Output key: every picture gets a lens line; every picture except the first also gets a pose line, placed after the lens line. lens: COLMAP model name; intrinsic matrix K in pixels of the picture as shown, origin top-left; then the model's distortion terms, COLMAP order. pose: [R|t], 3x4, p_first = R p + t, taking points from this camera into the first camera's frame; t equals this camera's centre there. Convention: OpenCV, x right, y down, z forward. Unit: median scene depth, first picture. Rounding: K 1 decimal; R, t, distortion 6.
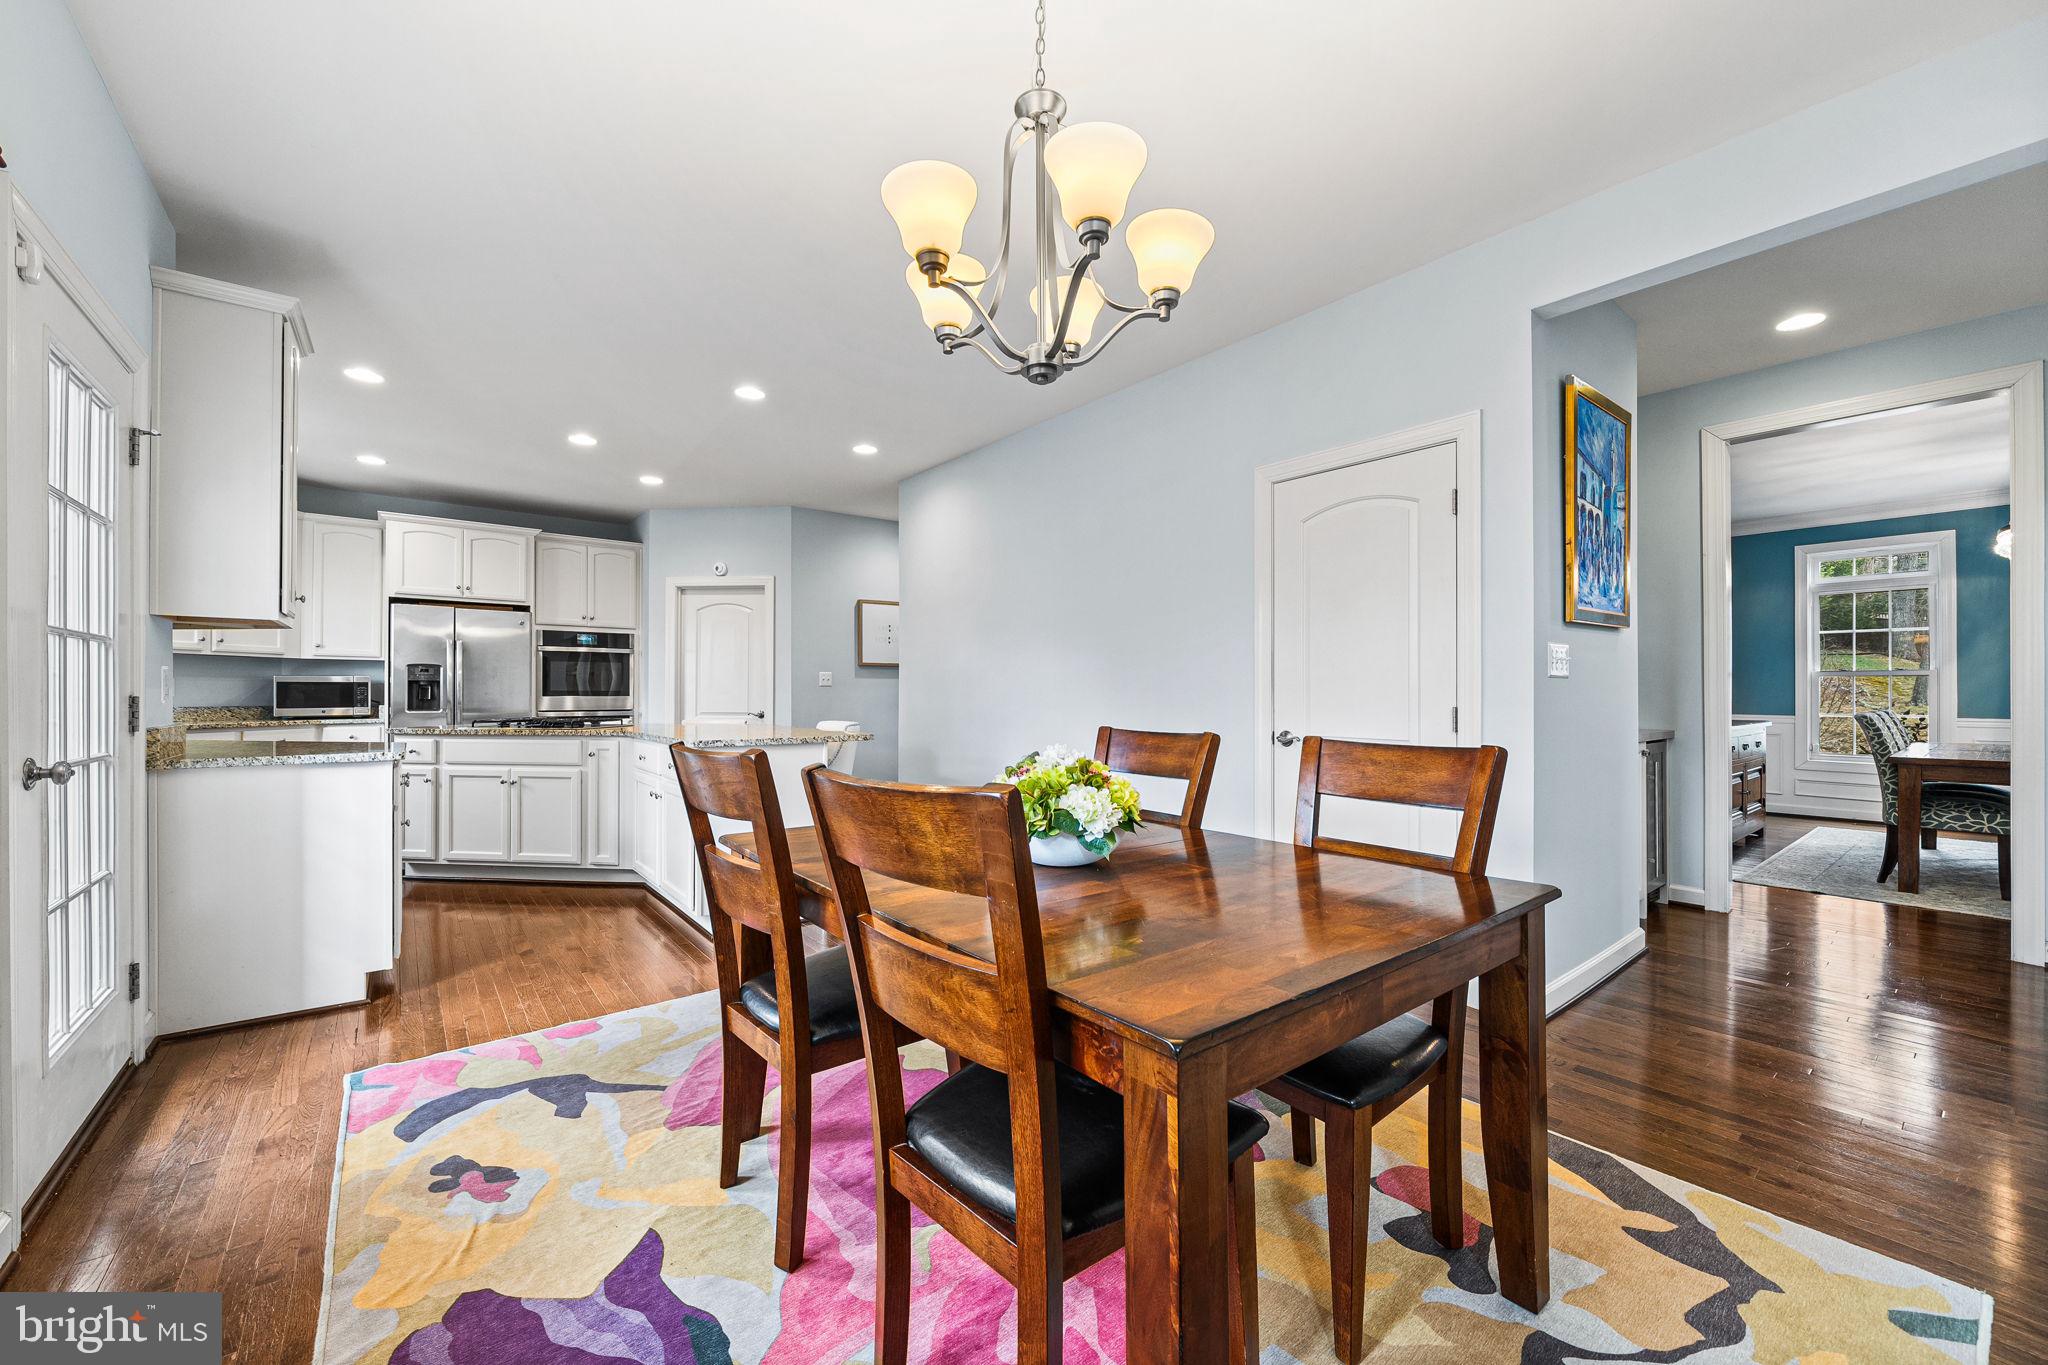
lens RADIAL K [[798.9, 0, 1021.7], [0, 798.9, 689.2], [0, 0, 1]] dist [-0.001363, -0.000254]
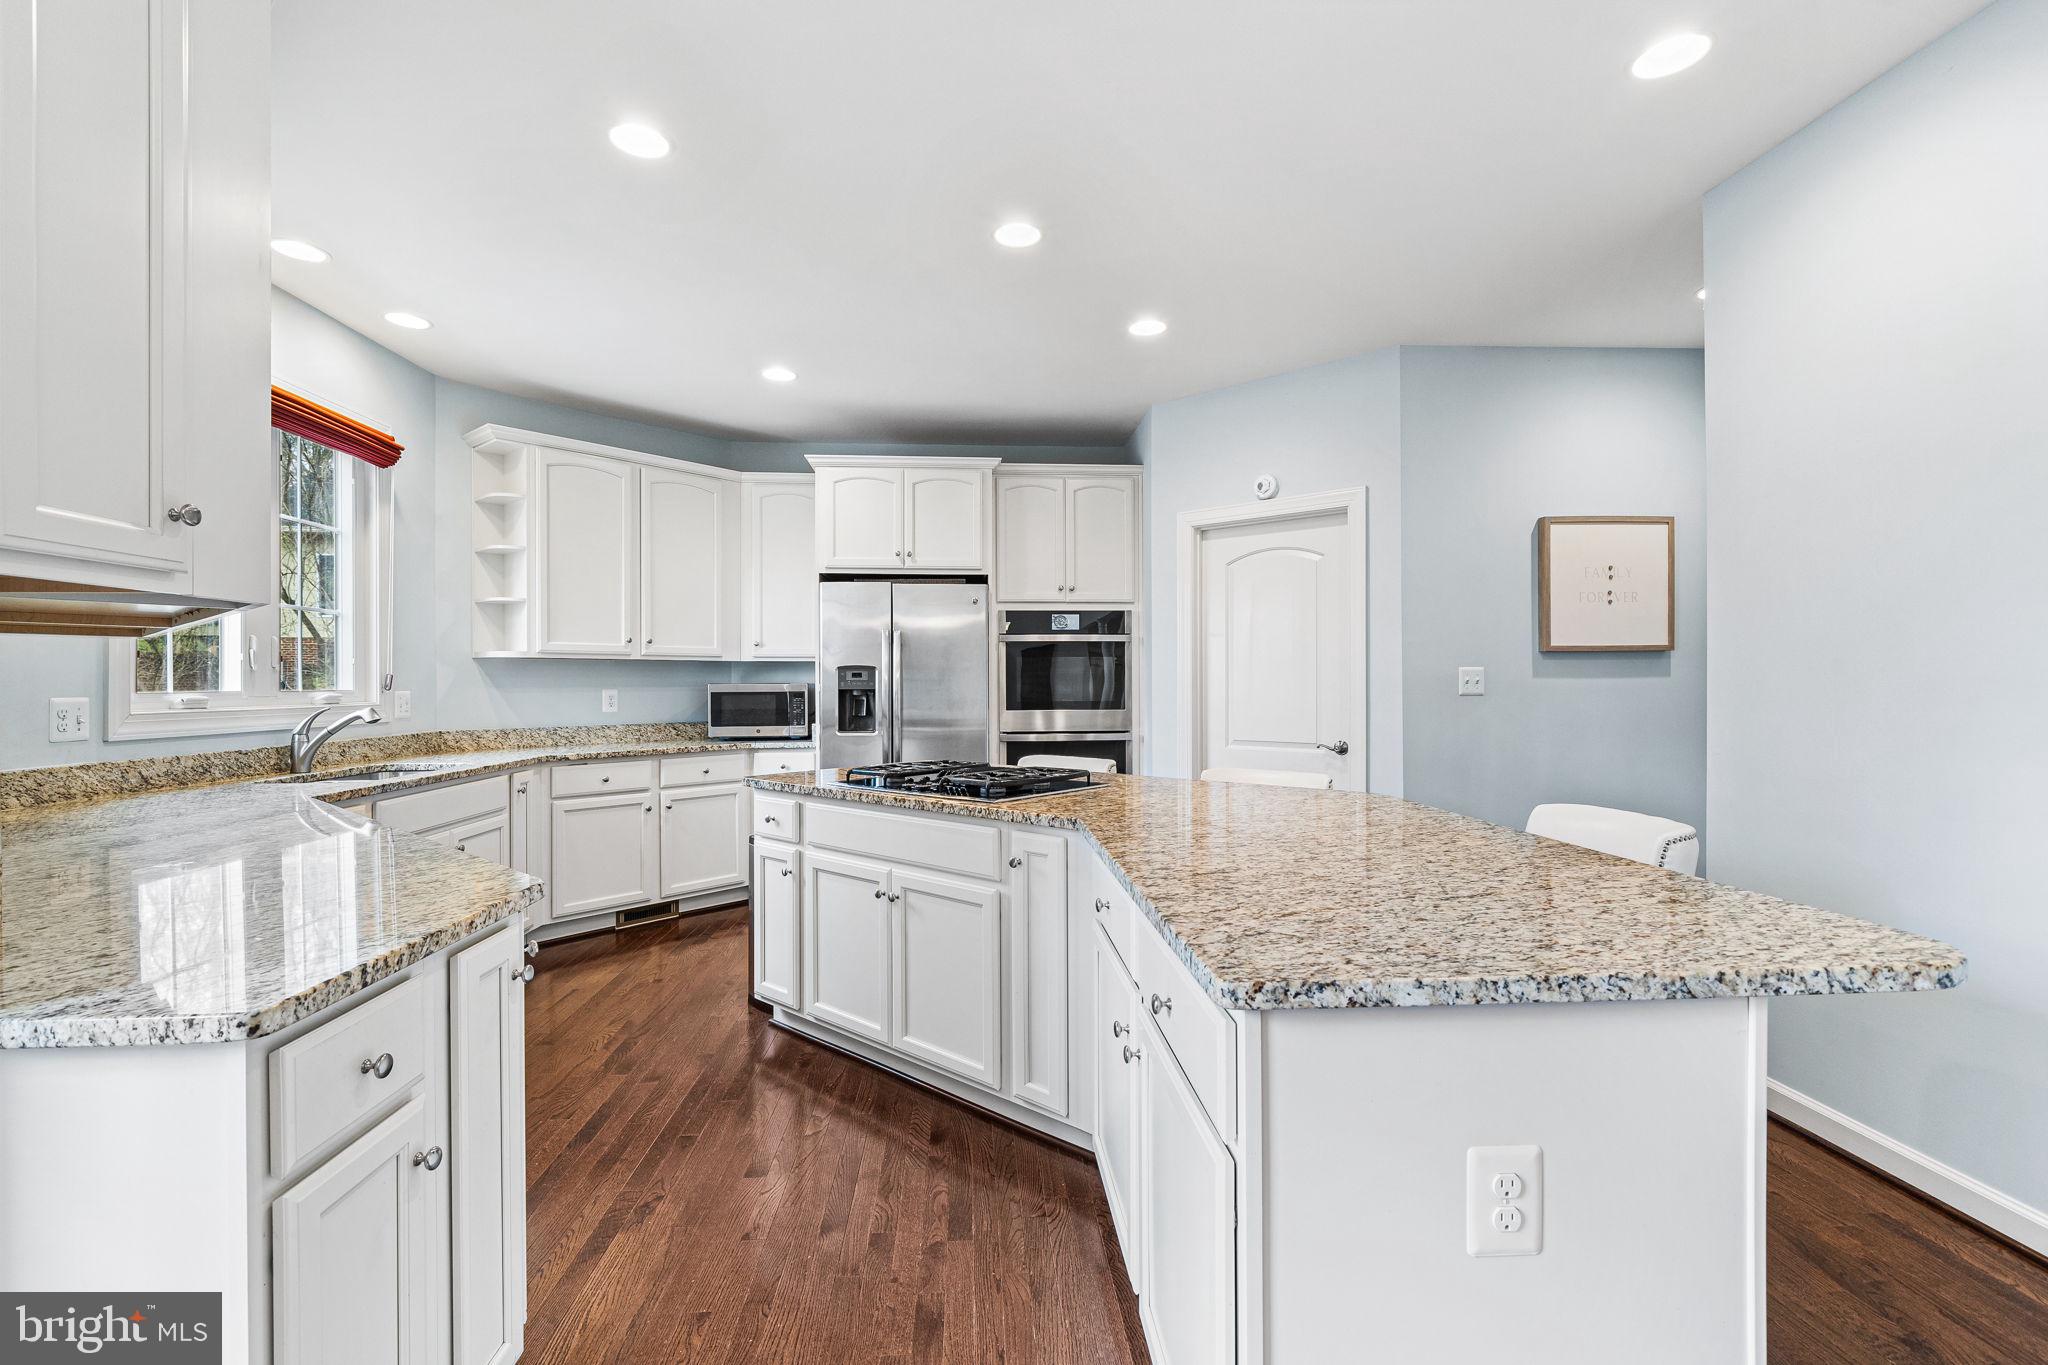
lens RADIAL K [[909.3, 0, 1018.8], [0, 909.3, 683.3], [0, 0, 1]] dist [0.000972, 0.000104]
pose [[0.820063, -0.004926, -0.572253, -0.174465], [0.007757, 0.999967, 0.002508, -0.016999], [0.572221, -0.006496, 0.820074, 0.423181]]
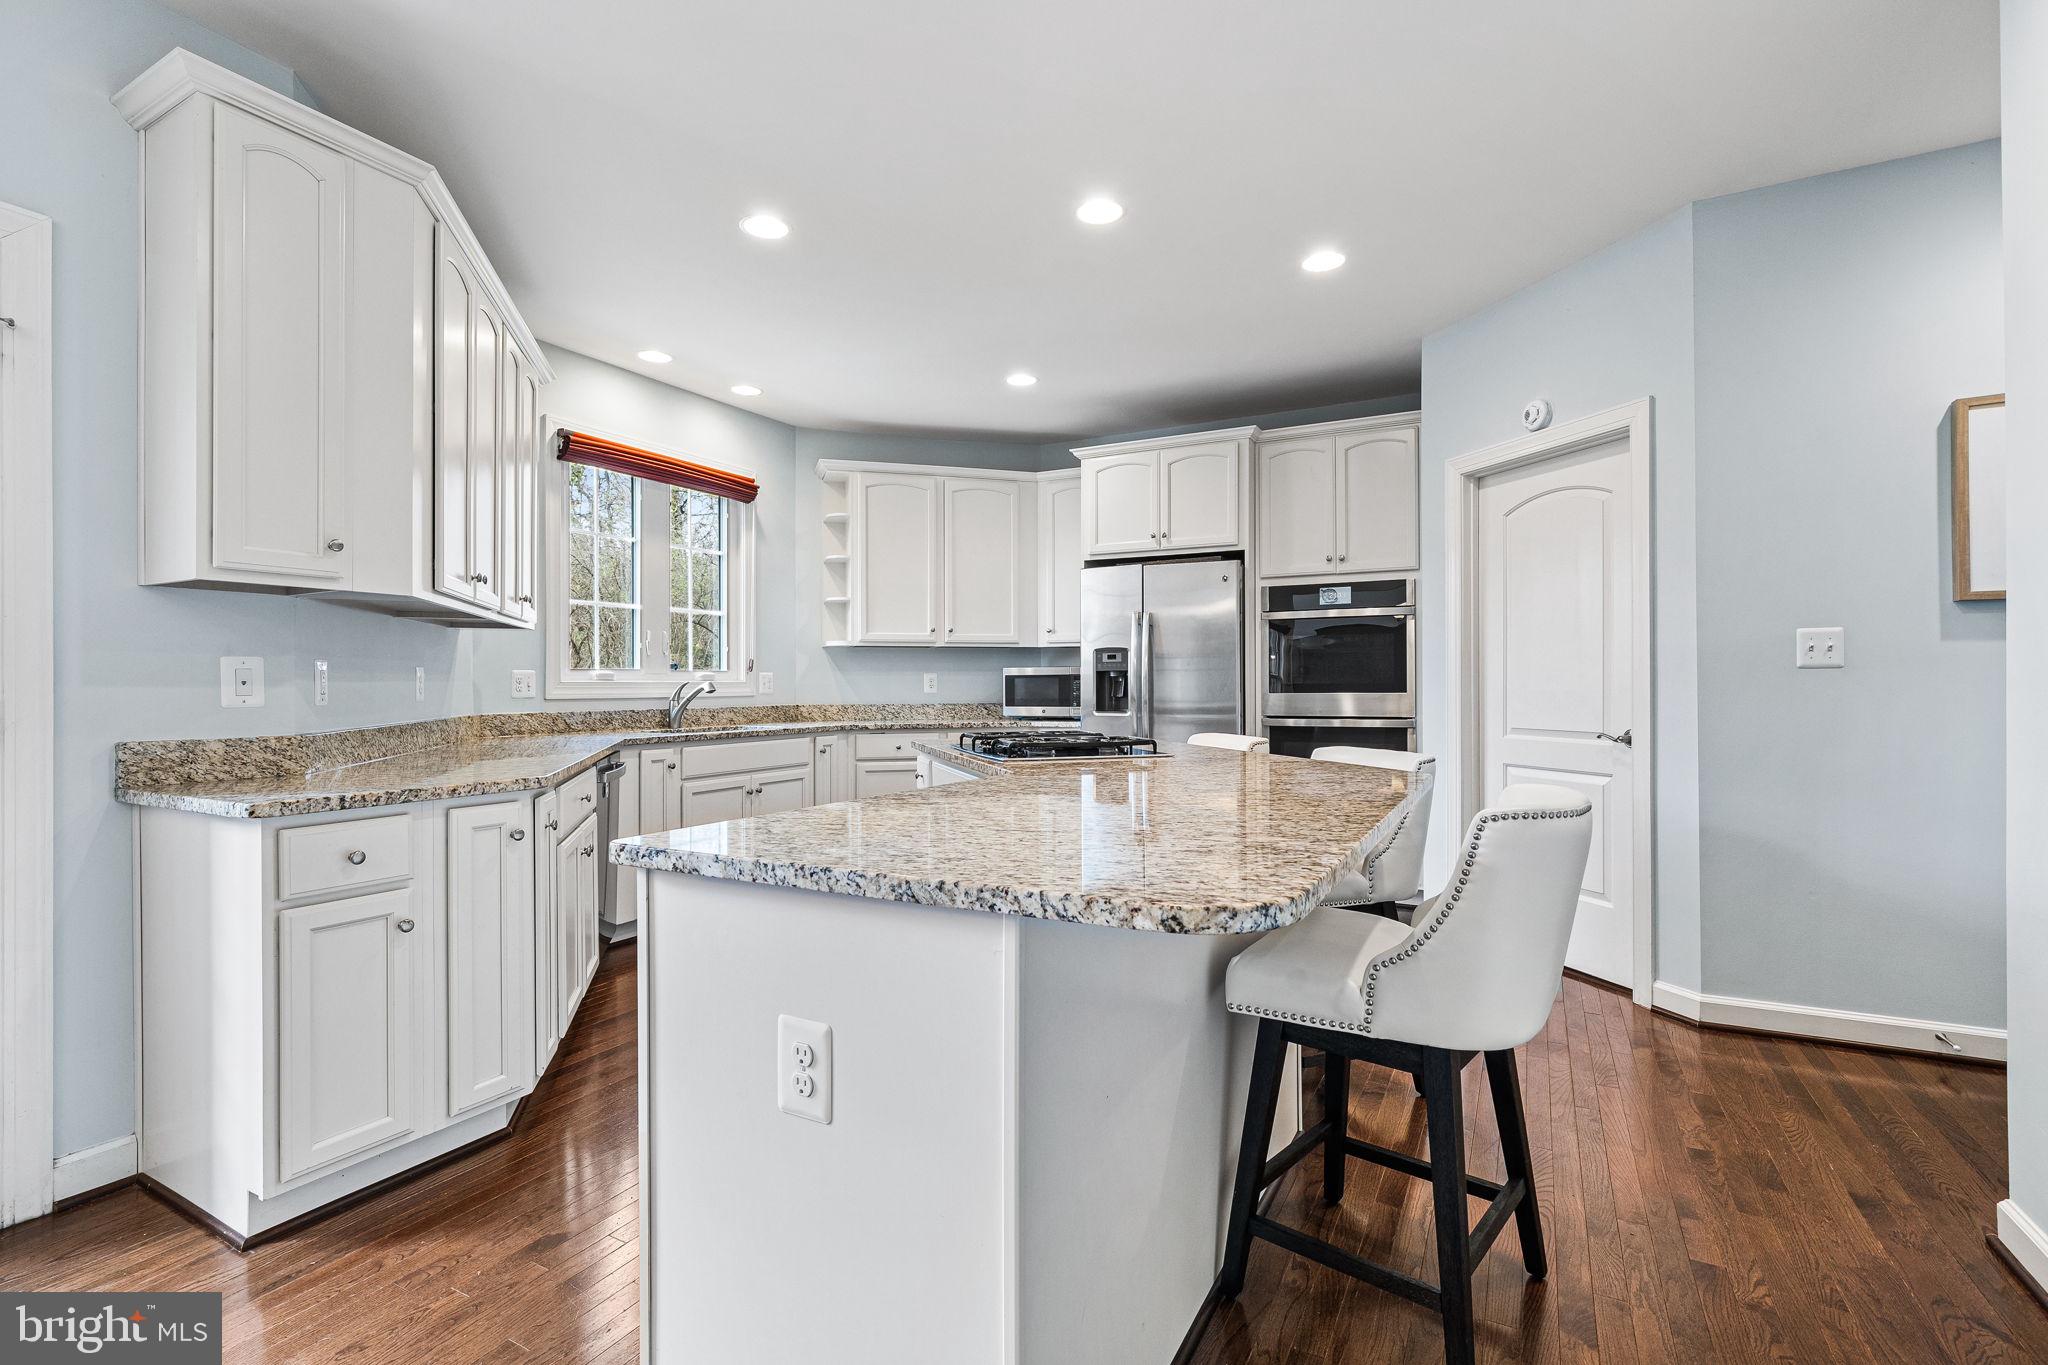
lens RADIAL K [[950.0, 0, 1013.8], [0, 950.0, 678.4], [0, 0, 1]] dist [0.000979, -0.000075]
pose [[0.387954, -0.010394, -0.921620, 0.005428], [0.007876, 0.999937, -0.007962, 0.001908], [0.921645, -0.004170, 0.388012, 0.580652]]
